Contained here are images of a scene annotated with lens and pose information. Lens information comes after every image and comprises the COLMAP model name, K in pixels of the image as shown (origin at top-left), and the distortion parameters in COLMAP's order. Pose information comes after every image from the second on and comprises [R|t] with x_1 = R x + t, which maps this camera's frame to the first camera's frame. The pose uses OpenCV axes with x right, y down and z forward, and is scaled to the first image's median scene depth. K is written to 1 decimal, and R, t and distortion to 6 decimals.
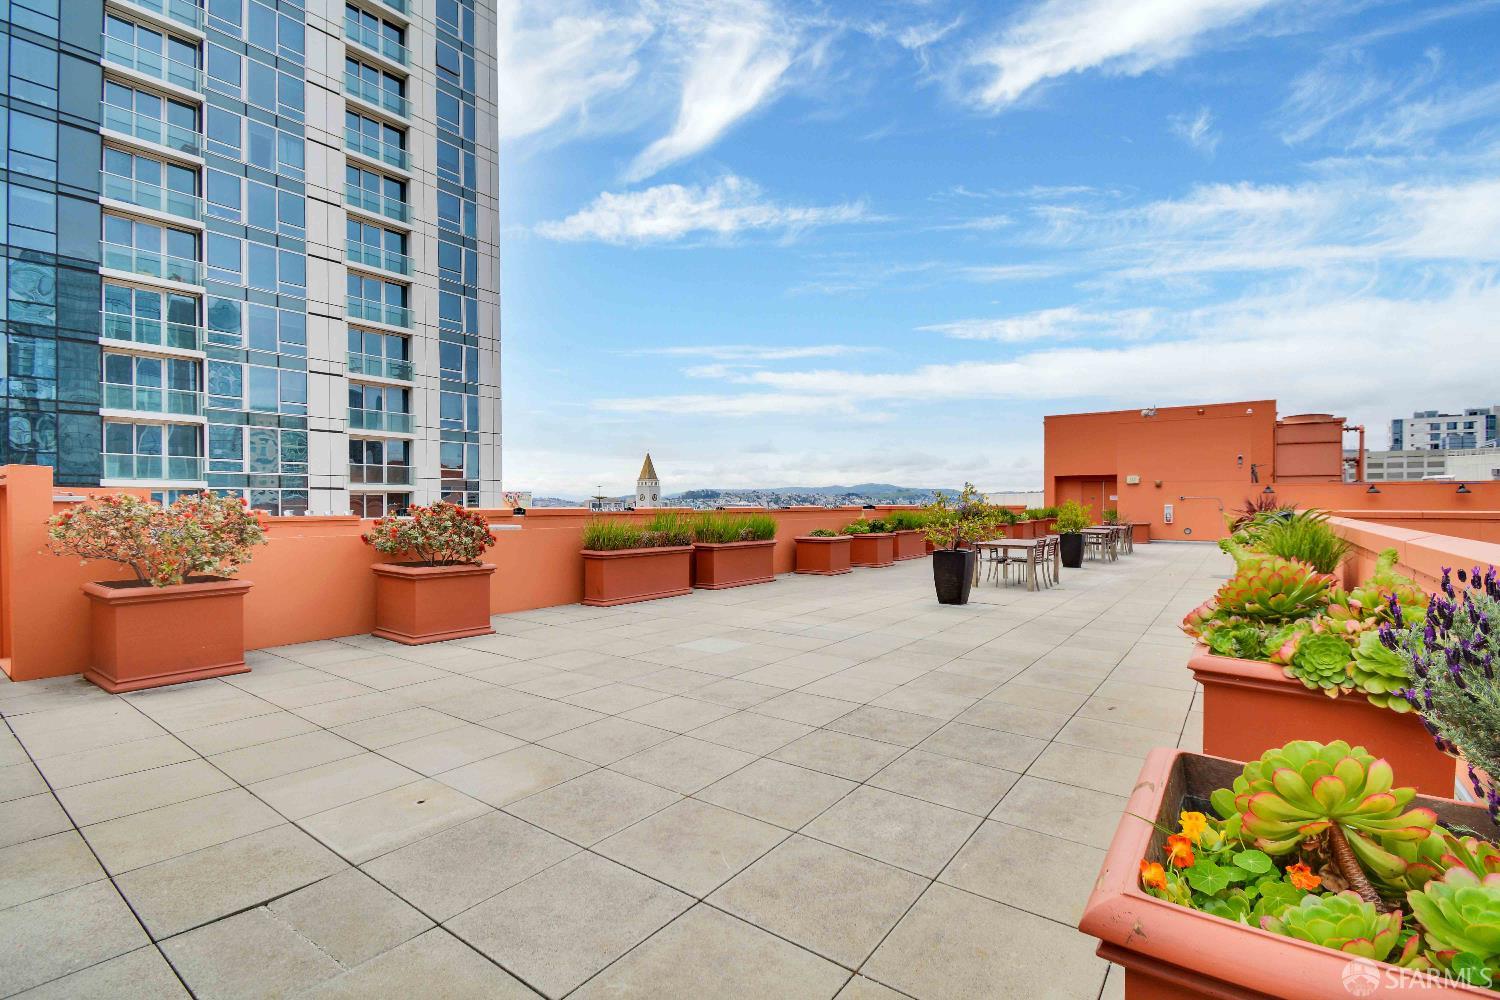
lens RADIAL K [[683.0, 0, 765.7], [0, 683.0, 506.7], [0, 0, 1]] dist [0.002740, -0.000004]
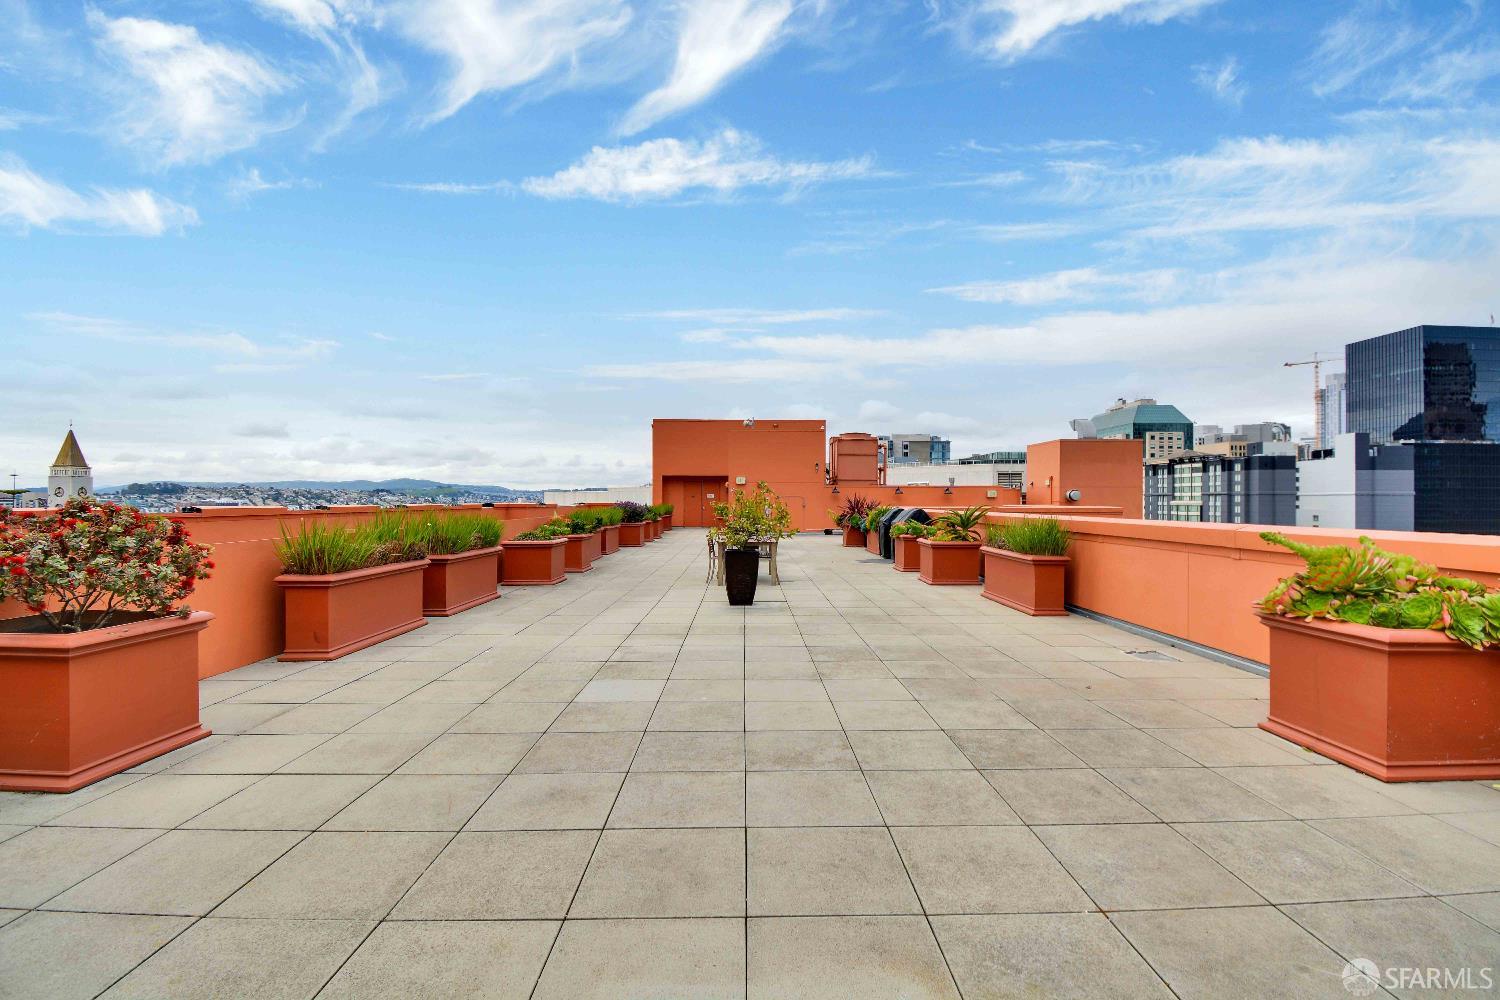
lens RADIAL K [[668.0, 0, 766.6], [0, 668.0, 499.5], [0, 0, 1]] dist [0.015359, -0.023037]
pose [[0.791132, 0.002802, 0.611639, -0.525592], [0.001417, 0.999978, -0.006415, -0.003633], [-0.611644, 0.005942, 0.791111, 0.419158]]
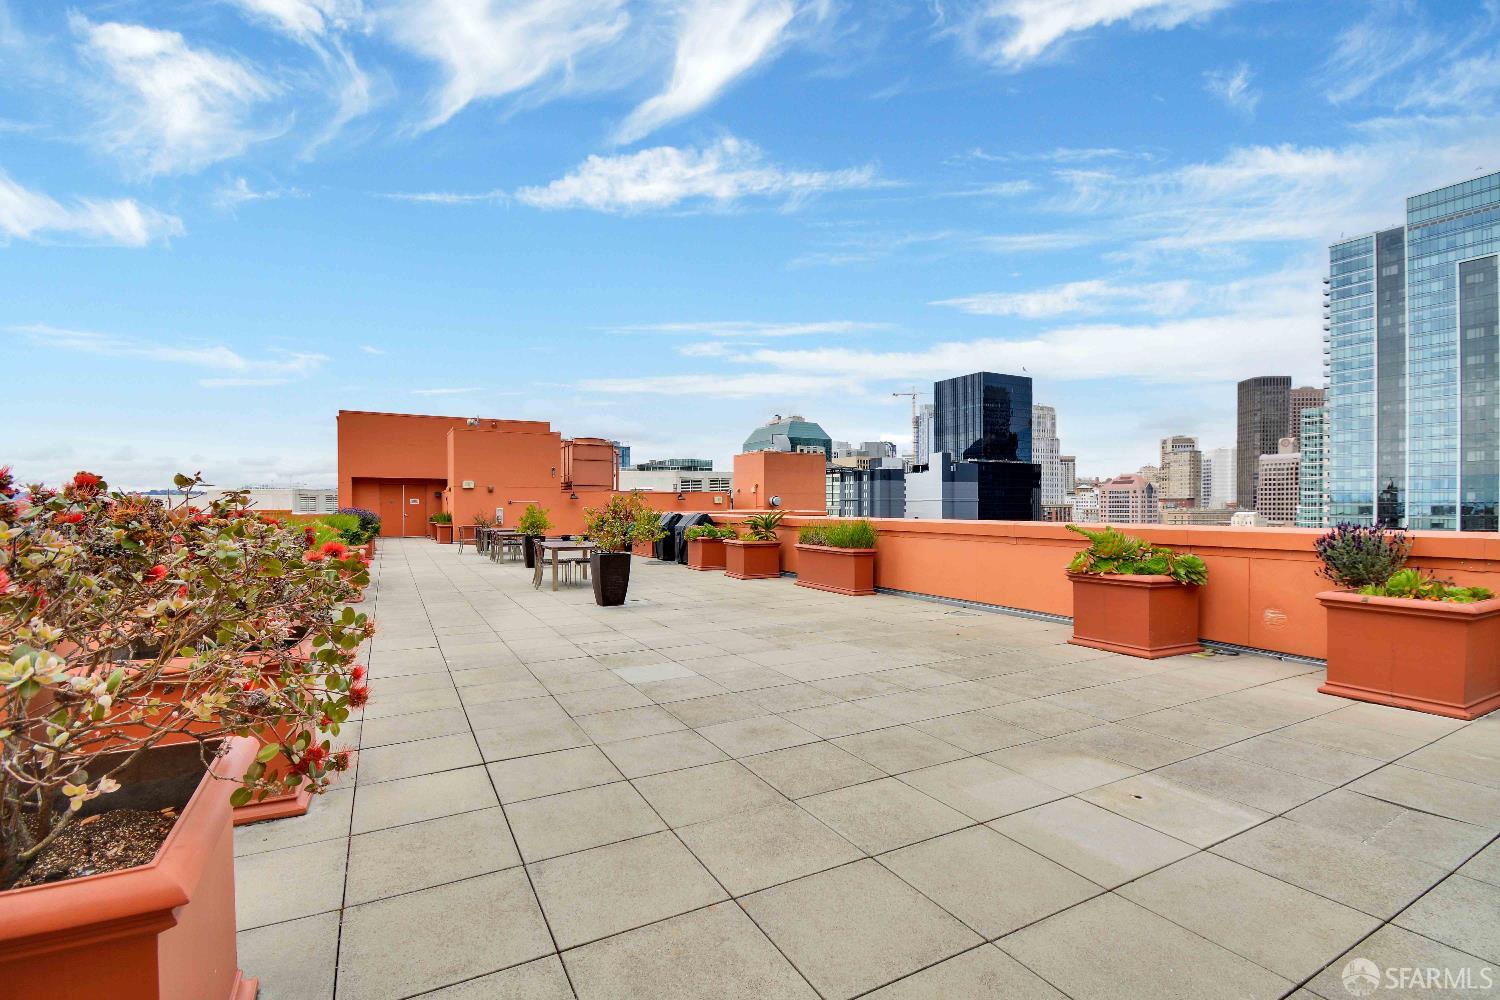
lens RADIAL K [[683.0, 0, 765.7], [0, 683.0, 506.7], [0, 0, 1]] dist [0.002740, -0.000004]
pose [[0.418099, 0.000016, 0.908401, -1.047566], [0.004593, 0.999987, -0.002131, -0.004081], [-0.908390, 0.005064, 0.418094, 0.673235]]
